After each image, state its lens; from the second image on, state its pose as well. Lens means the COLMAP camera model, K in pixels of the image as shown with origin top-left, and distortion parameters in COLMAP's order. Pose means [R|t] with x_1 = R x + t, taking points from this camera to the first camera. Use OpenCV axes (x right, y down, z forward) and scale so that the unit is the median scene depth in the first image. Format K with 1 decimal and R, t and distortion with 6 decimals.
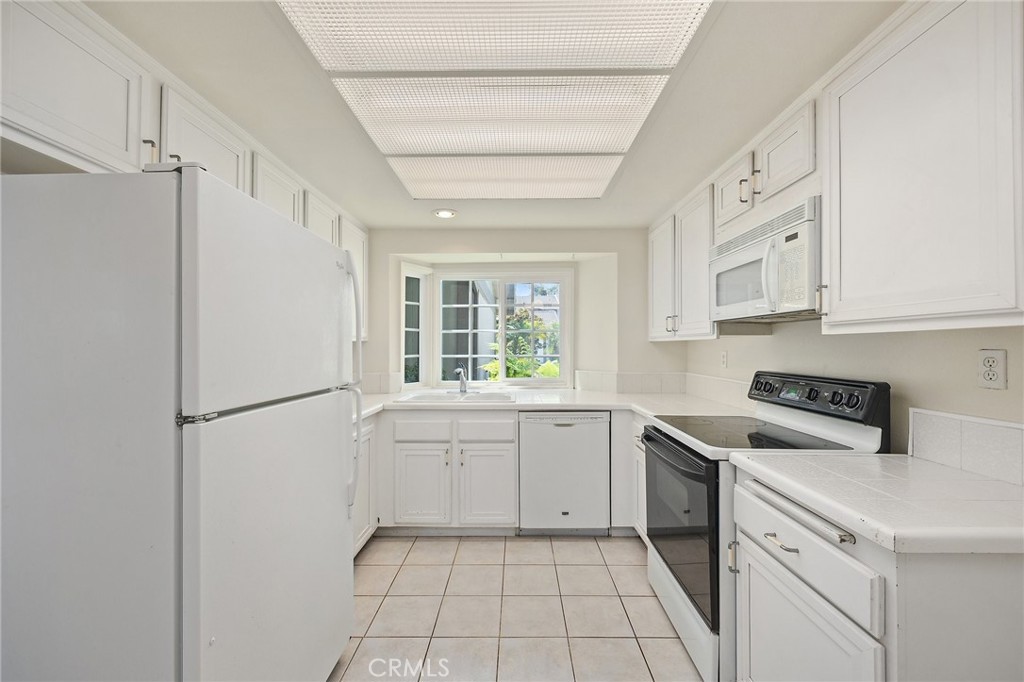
lens RADIAL K [[413.3, 0, 513.4], [0, 413.3, 343.1], [0, 0, 1]] dist [-0.002360, -0.000255]
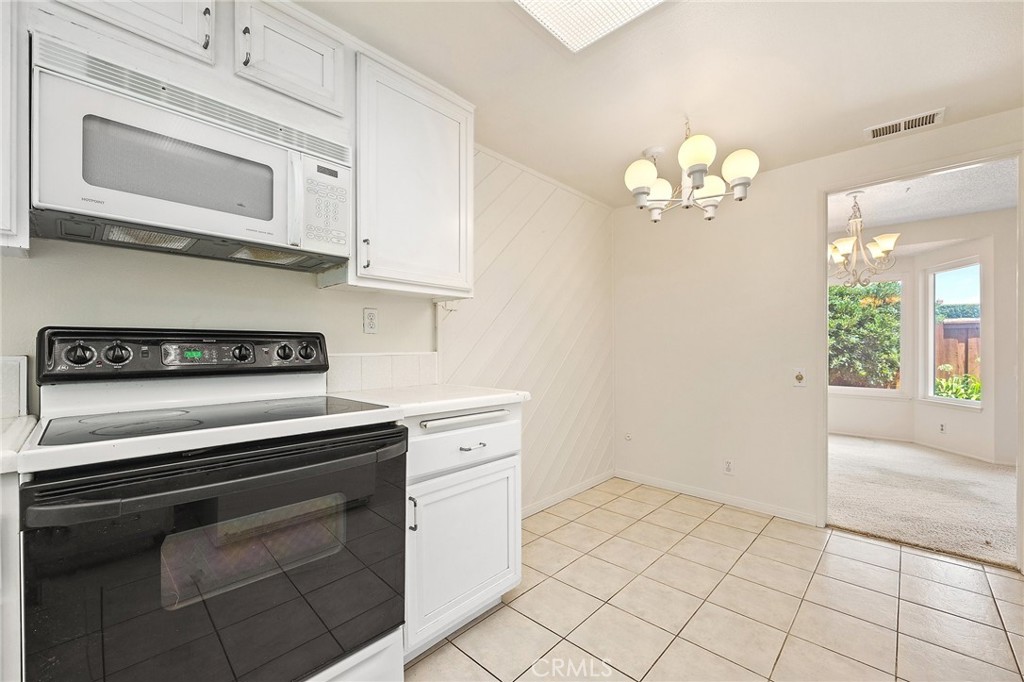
lens RADIAL K [[413.3, 0, 512.3], [0, 413.3, 347.1], [0, 0, 1]] dist [-0.002360, -0.000255]
pose [[-0.729073, -0.002834, 0.684430, -0.239645], [-0.008500, 0.999952, -0.004913, 0.129171], [-0.684383, -0.009400, -0.729062, 1.380446]]
